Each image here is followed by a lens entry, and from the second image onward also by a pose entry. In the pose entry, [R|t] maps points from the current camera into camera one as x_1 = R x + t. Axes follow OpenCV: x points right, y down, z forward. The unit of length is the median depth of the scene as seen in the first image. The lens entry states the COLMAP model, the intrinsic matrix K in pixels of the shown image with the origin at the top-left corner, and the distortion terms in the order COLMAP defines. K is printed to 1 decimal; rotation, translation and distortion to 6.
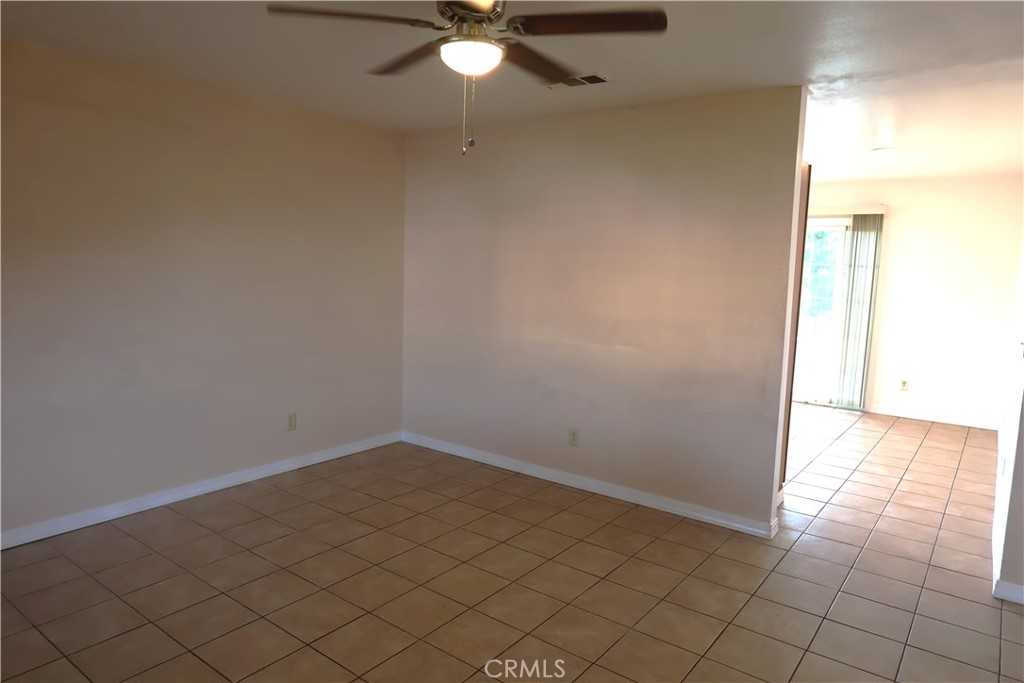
lens RADIAL K [[664.2, 0, 508.5], [0, 664.2, 339.1], [0, 0, 1]] dist [-0.007855, 0.000764]
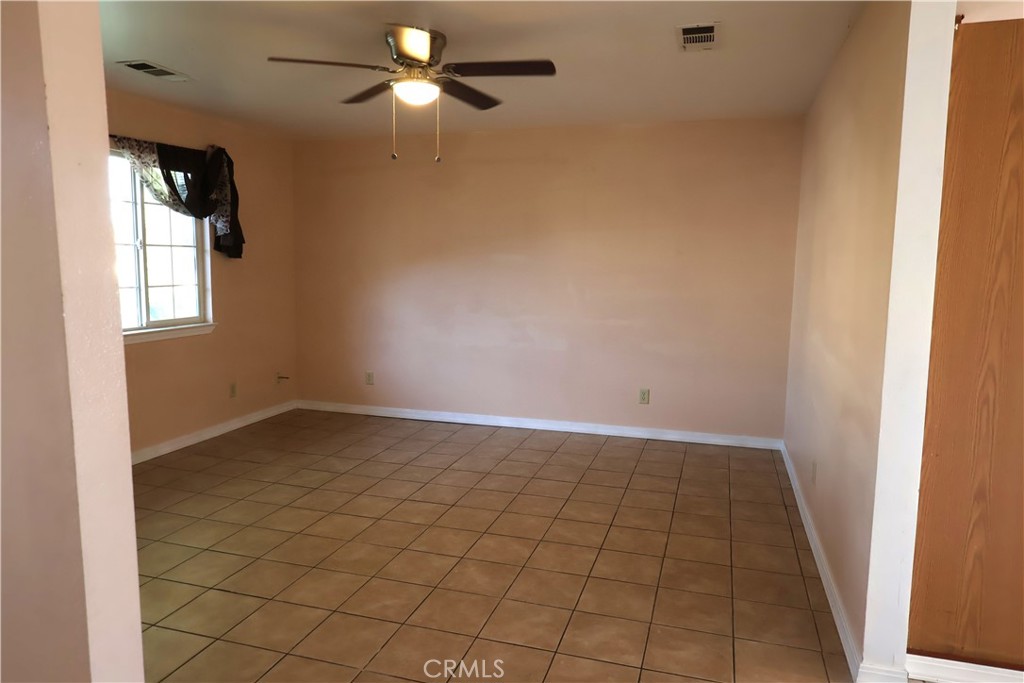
lens RADIAL K [[664.2, 0, 517.4], [0, 664.2, 343.6], [0, 0, 1]] dist [-0.007855, 0.000764]
pose [[0.344009, 0.093548, -0.934295, 0.818577], [-0.114392, 0.991788, 0.057186, -0.008209], [0.931972, 0.087204, 0.351885, 0.467235]]
